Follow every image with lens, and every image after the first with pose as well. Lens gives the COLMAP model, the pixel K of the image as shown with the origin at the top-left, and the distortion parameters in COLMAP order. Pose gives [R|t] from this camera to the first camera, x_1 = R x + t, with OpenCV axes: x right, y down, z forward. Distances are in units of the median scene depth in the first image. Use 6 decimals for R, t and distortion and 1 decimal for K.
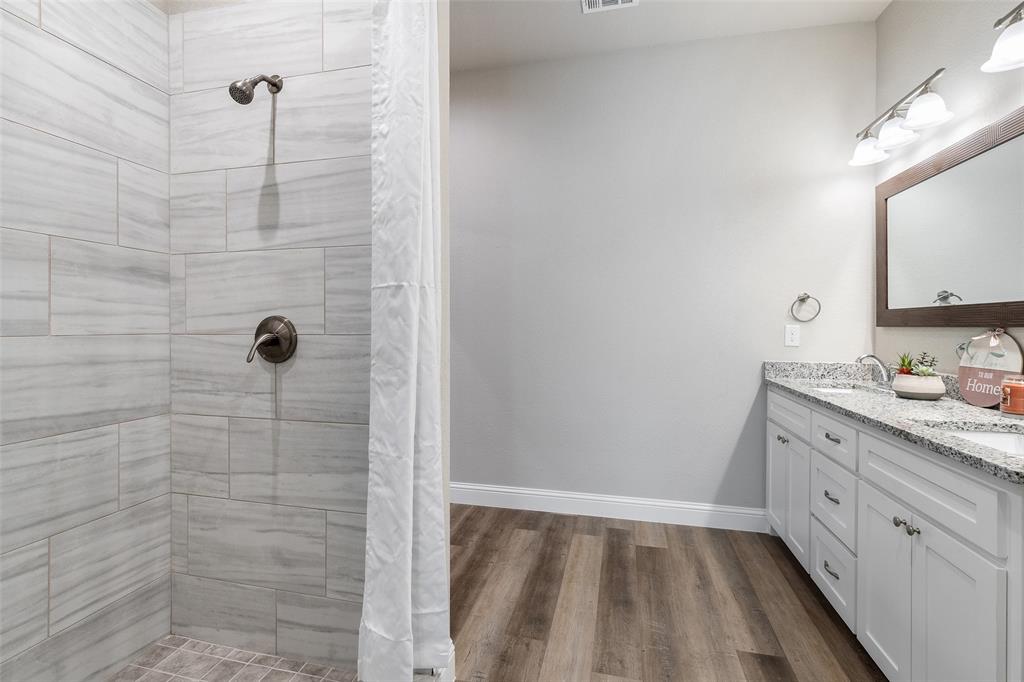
lens RADIAL K [[449.7, 0, 508.9], [0, 449.7, 328.7], [0, 0, 1]] dist [0.000265, -0.000006]
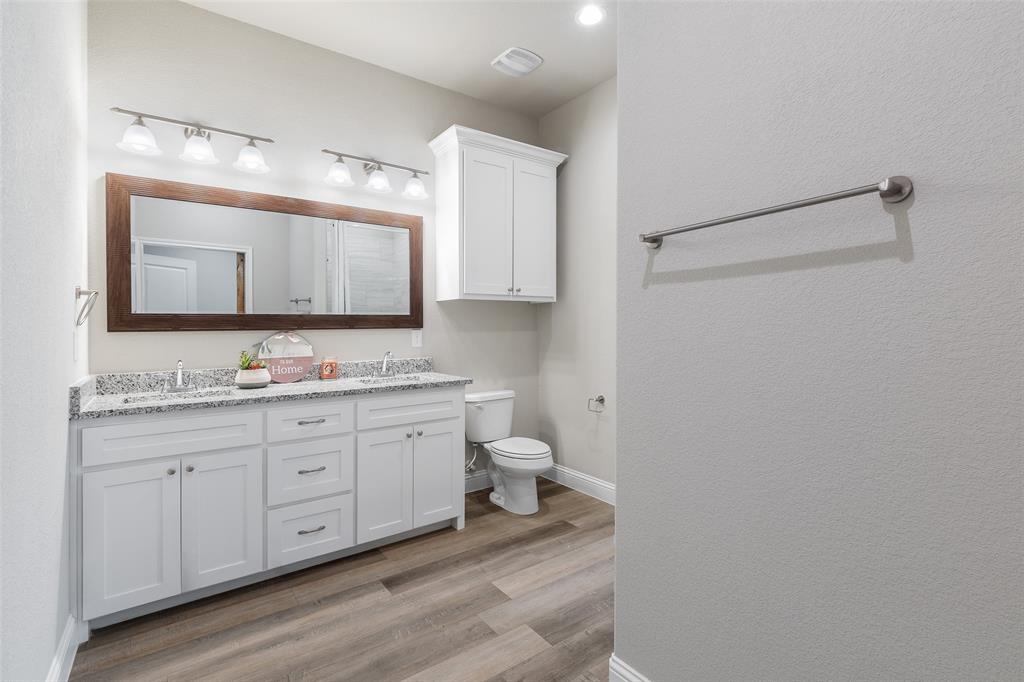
lens RADIAL K [[472.2, 0, 515.7], [0, 472.2, 326.1], [0, 0, 1]] dist [0.000260, -0.000123]
pose [[-0.760708, 0.001426, 0.649092, -0.521017], [0.006406, 0.999965, 0.005311, -0.019008], [-0.649062, 0.008198, -0.760691, 1.568739]]
